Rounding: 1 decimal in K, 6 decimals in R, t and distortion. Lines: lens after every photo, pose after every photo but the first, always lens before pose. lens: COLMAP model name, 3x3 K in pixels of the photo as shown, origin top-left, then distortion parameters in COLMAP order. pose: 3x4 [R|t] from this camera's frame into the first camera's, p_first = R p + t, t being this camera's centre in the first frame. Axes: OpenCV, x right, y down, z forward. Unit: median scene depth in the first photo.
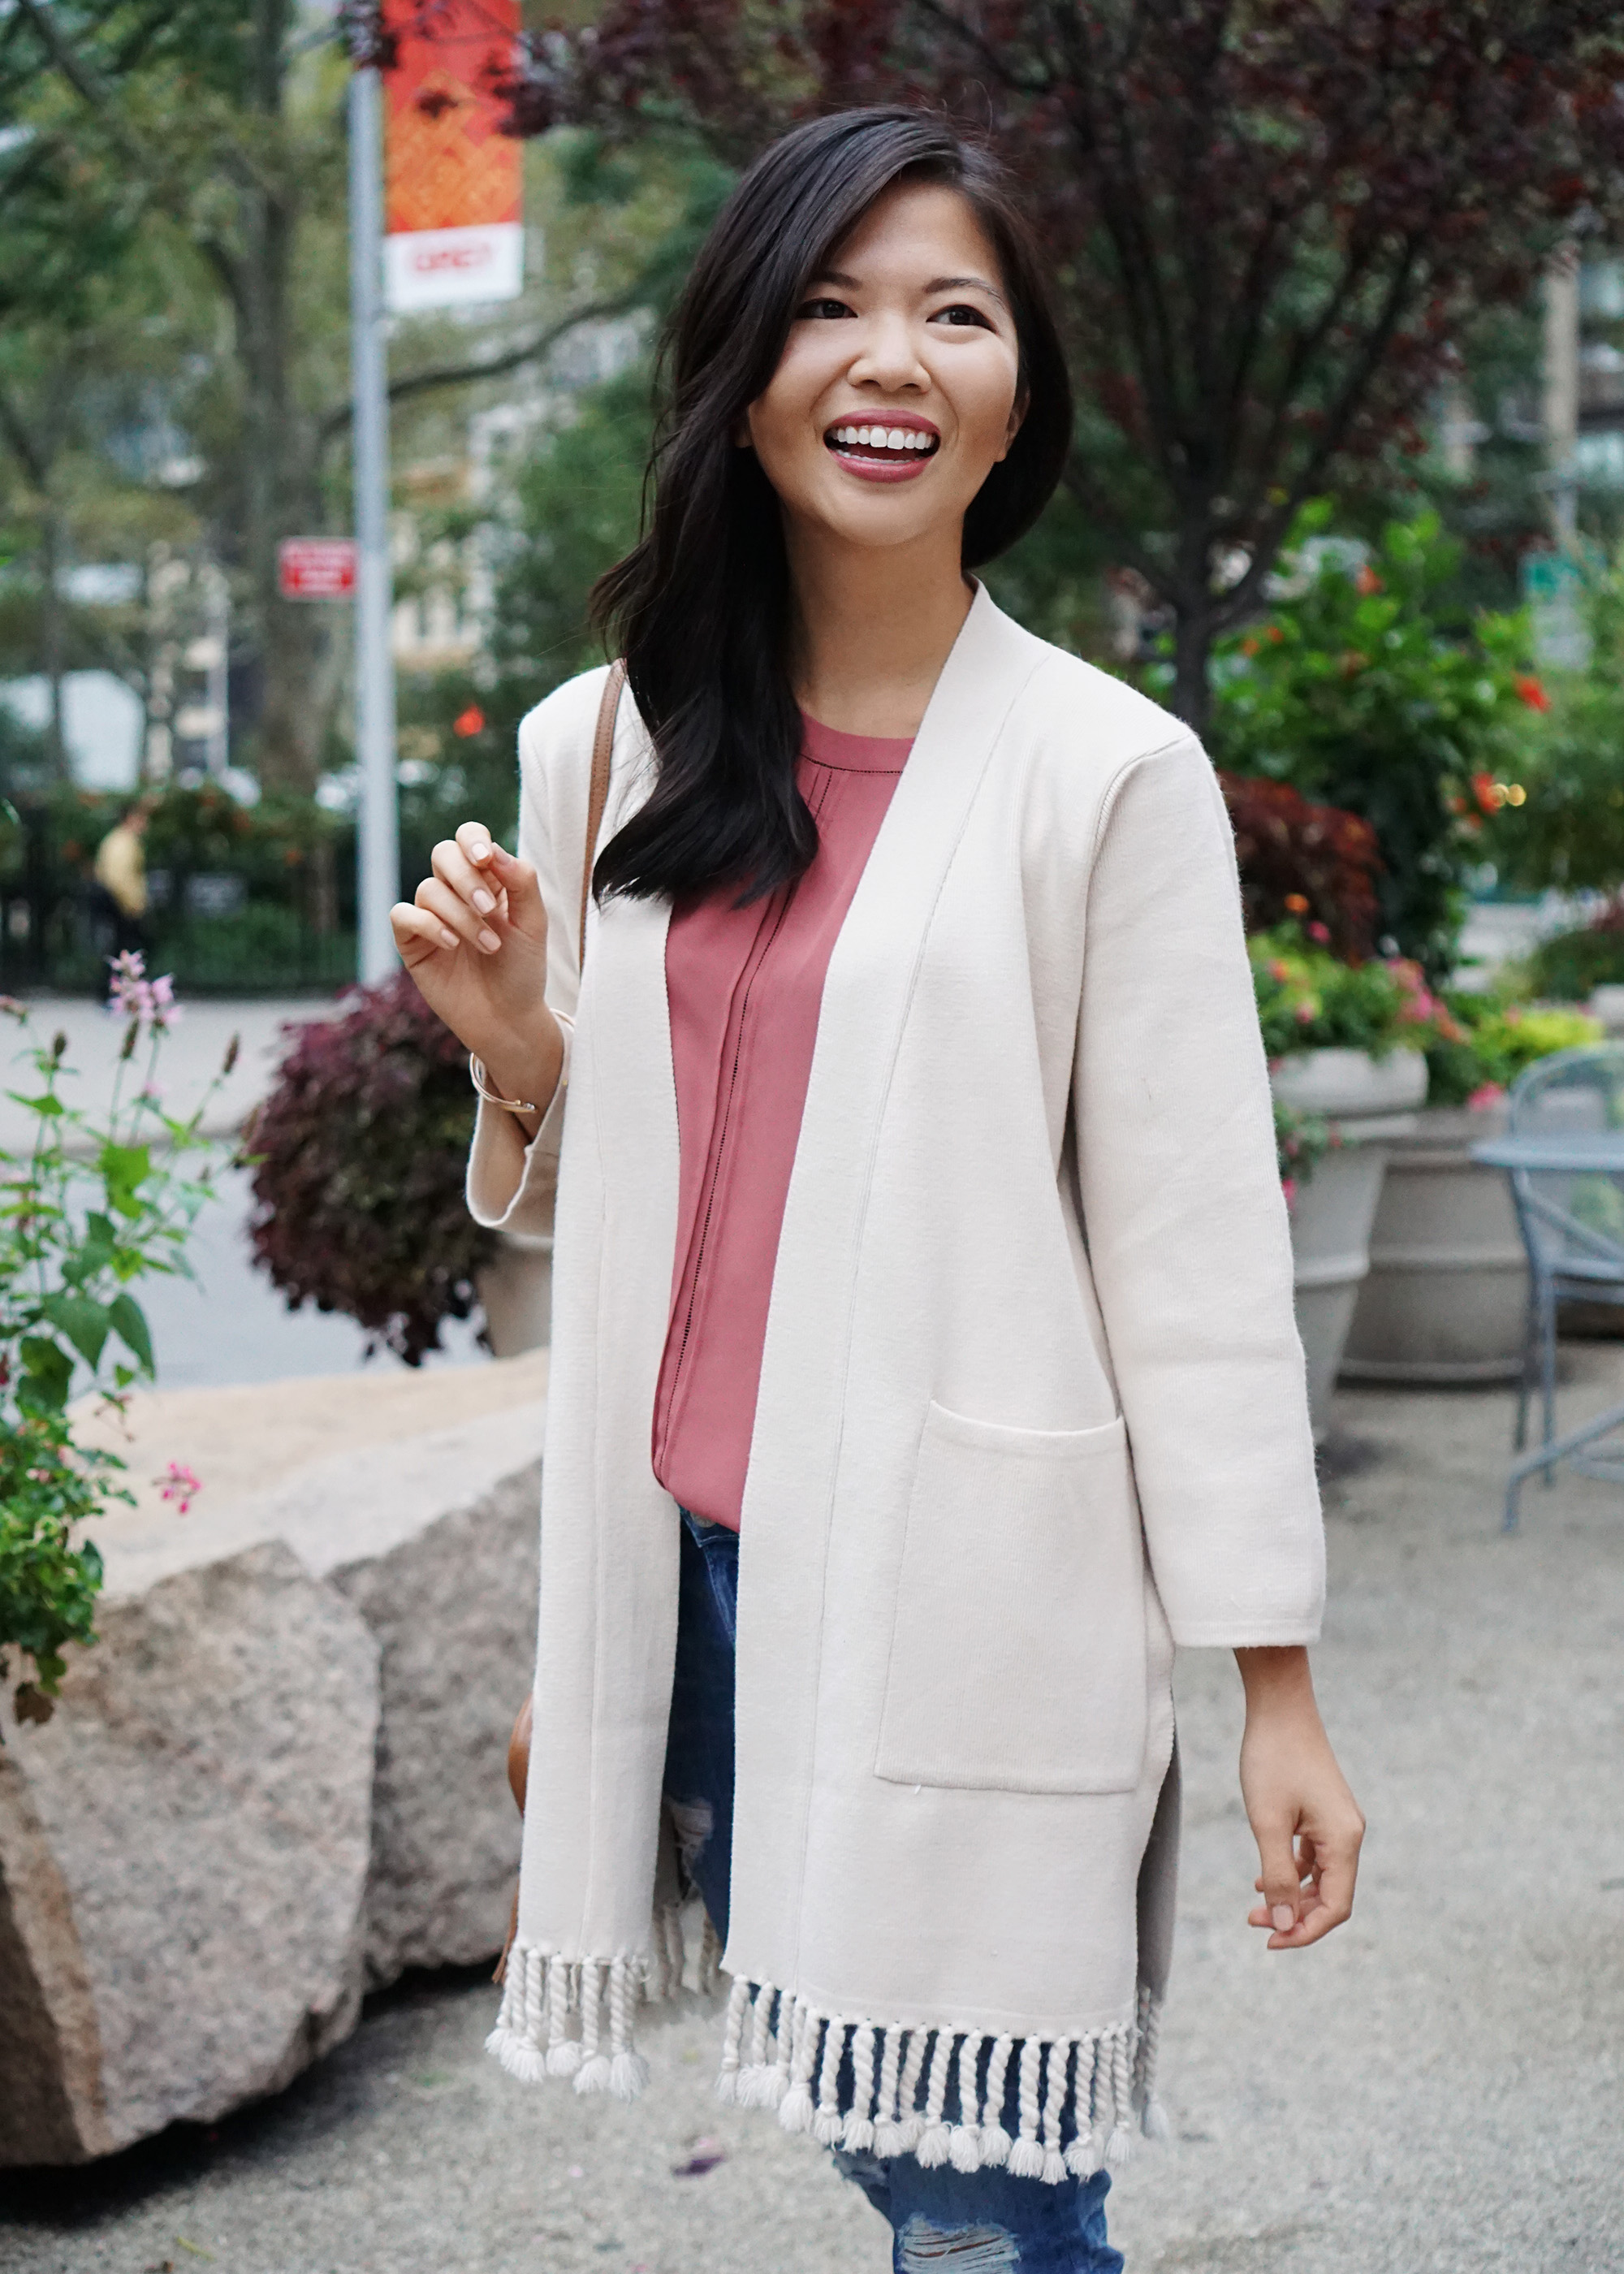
lens RADIAL K [[3675.7, 0, 815.0], [0, 3675.7, 1195.2], [0, 0, 1]] dist [0.029089, -0.265144]
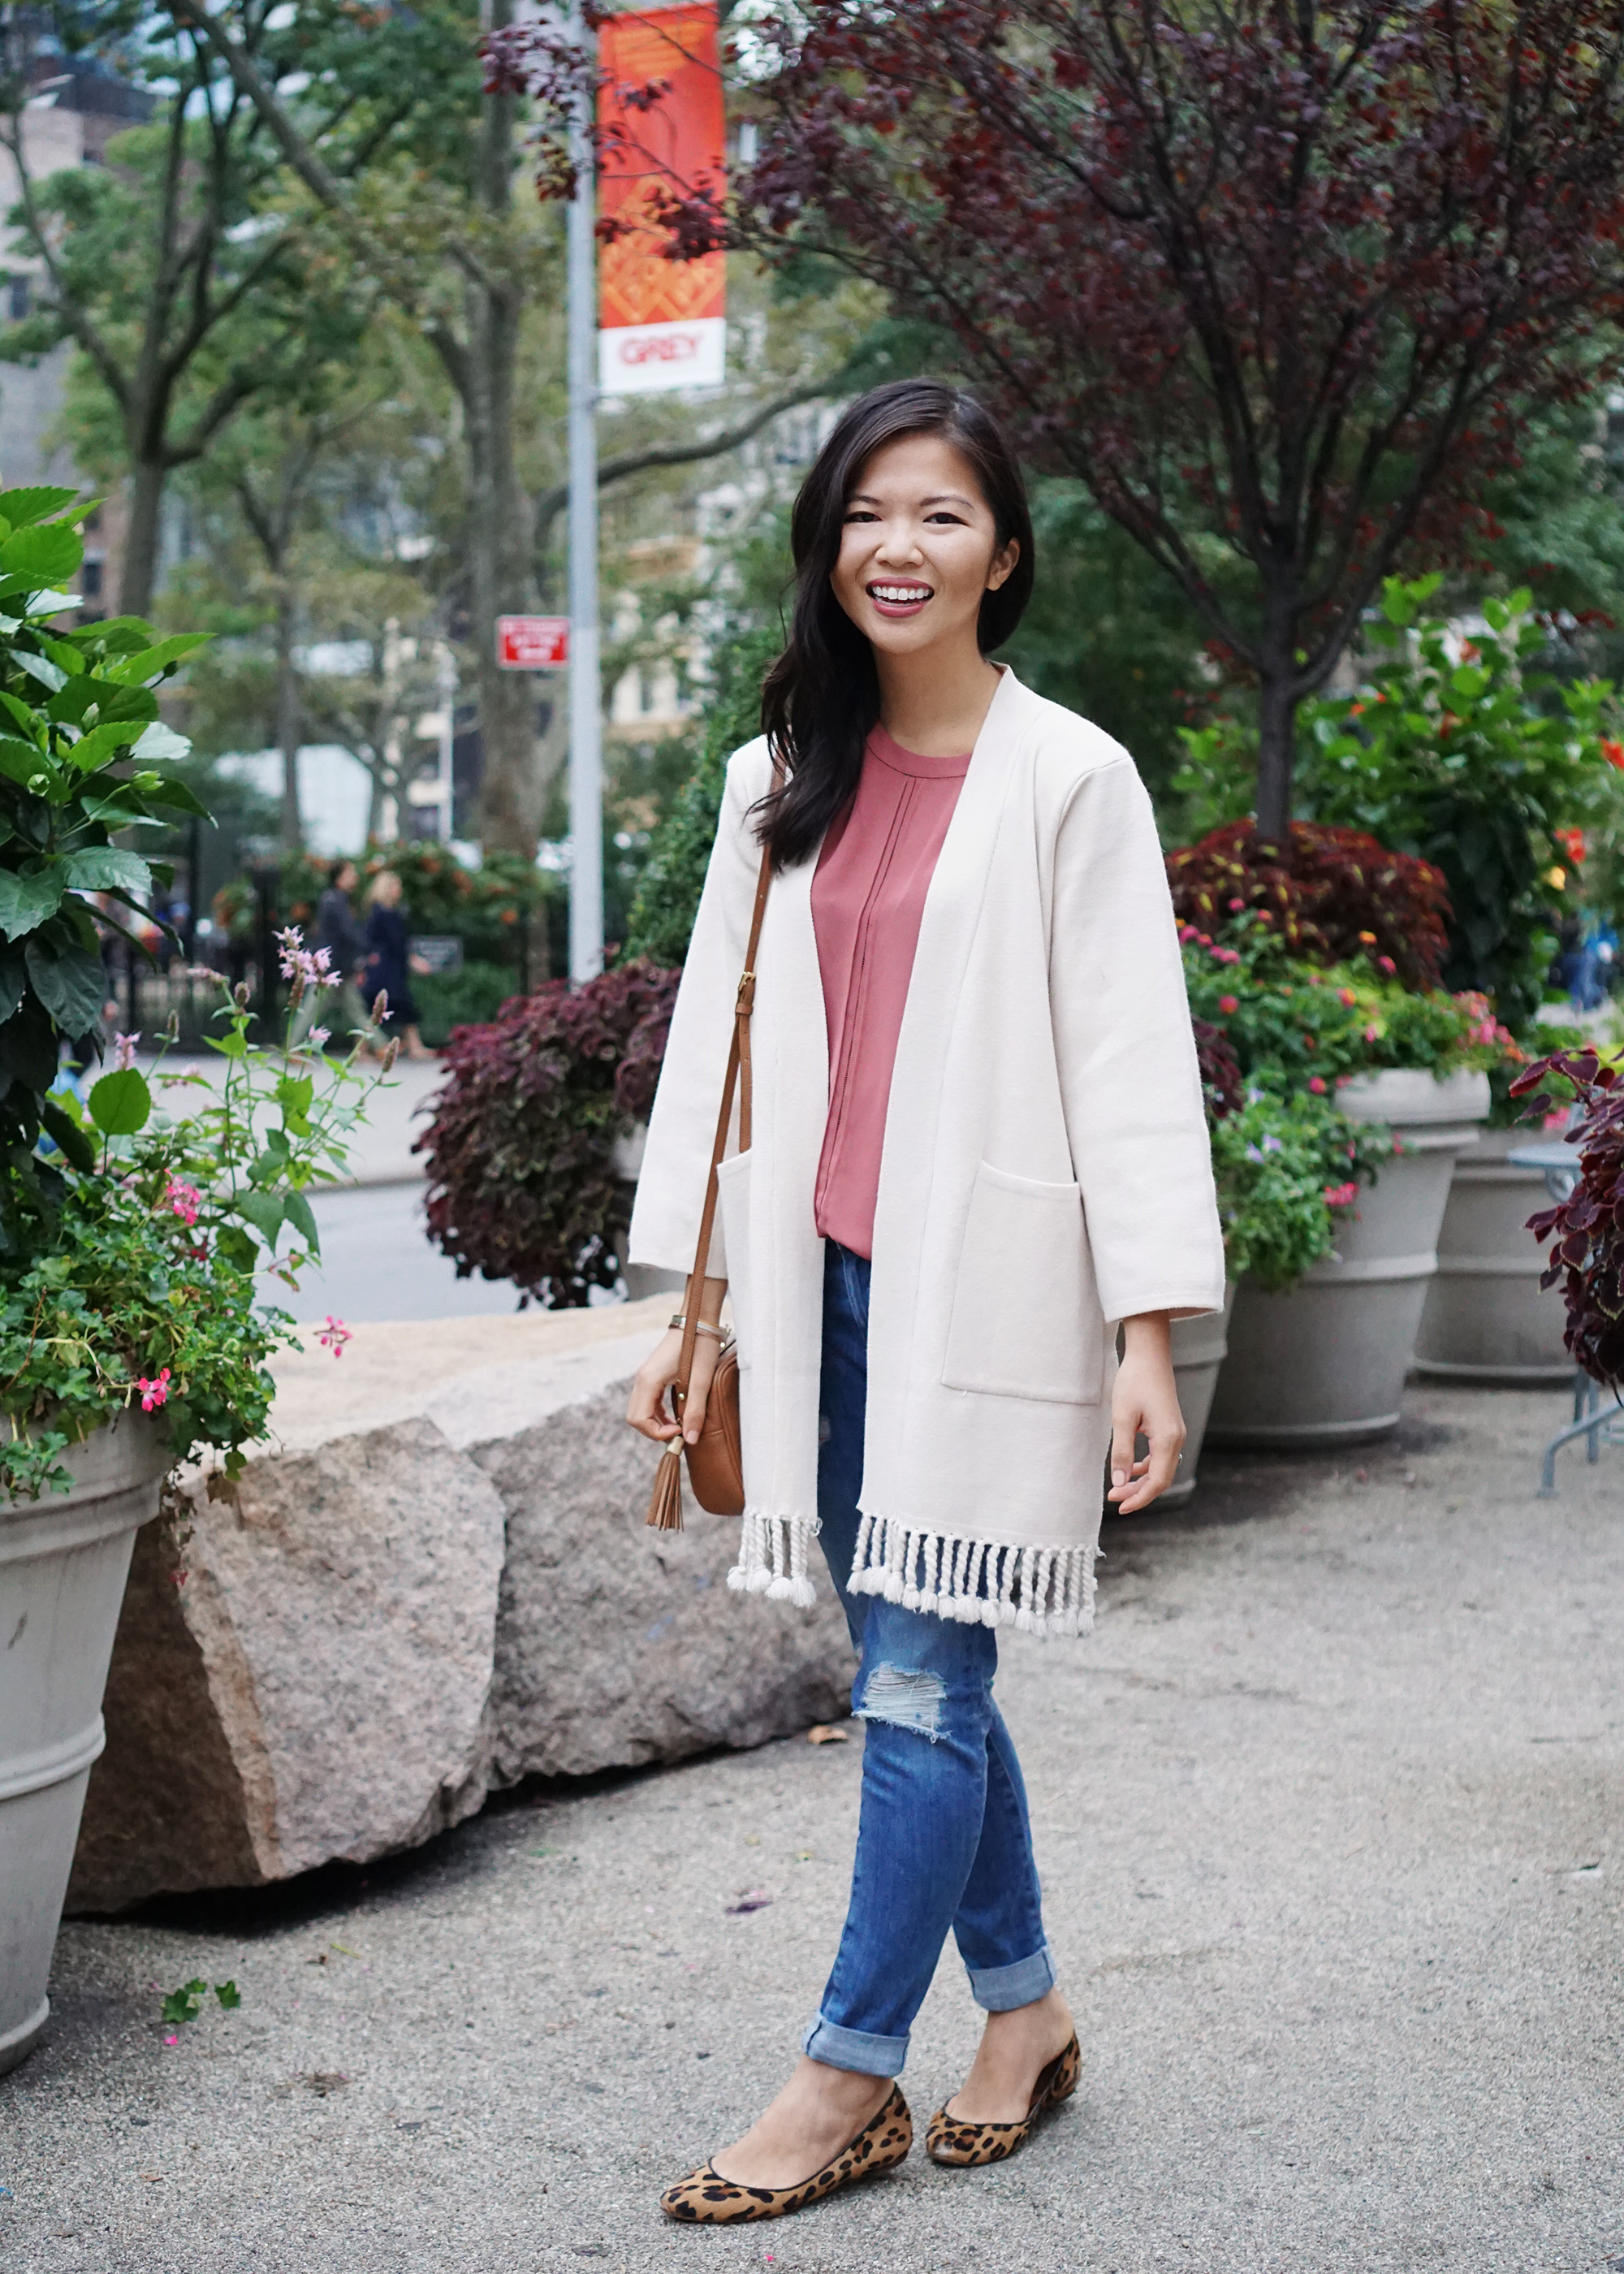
lens RADIAL K [[3684.5, 0, 809.5], [0, 3684.5, 1183.3], [0, 0, 1]] dist [-0.004414, -0.338491]
pose [[0.998010, 0.006689, -0.062707, 0.044432], [-0.008116, 0.999713, -0.022533, 0.029980], [0.062538, 0.022997, 0.997778, -0.171472]]
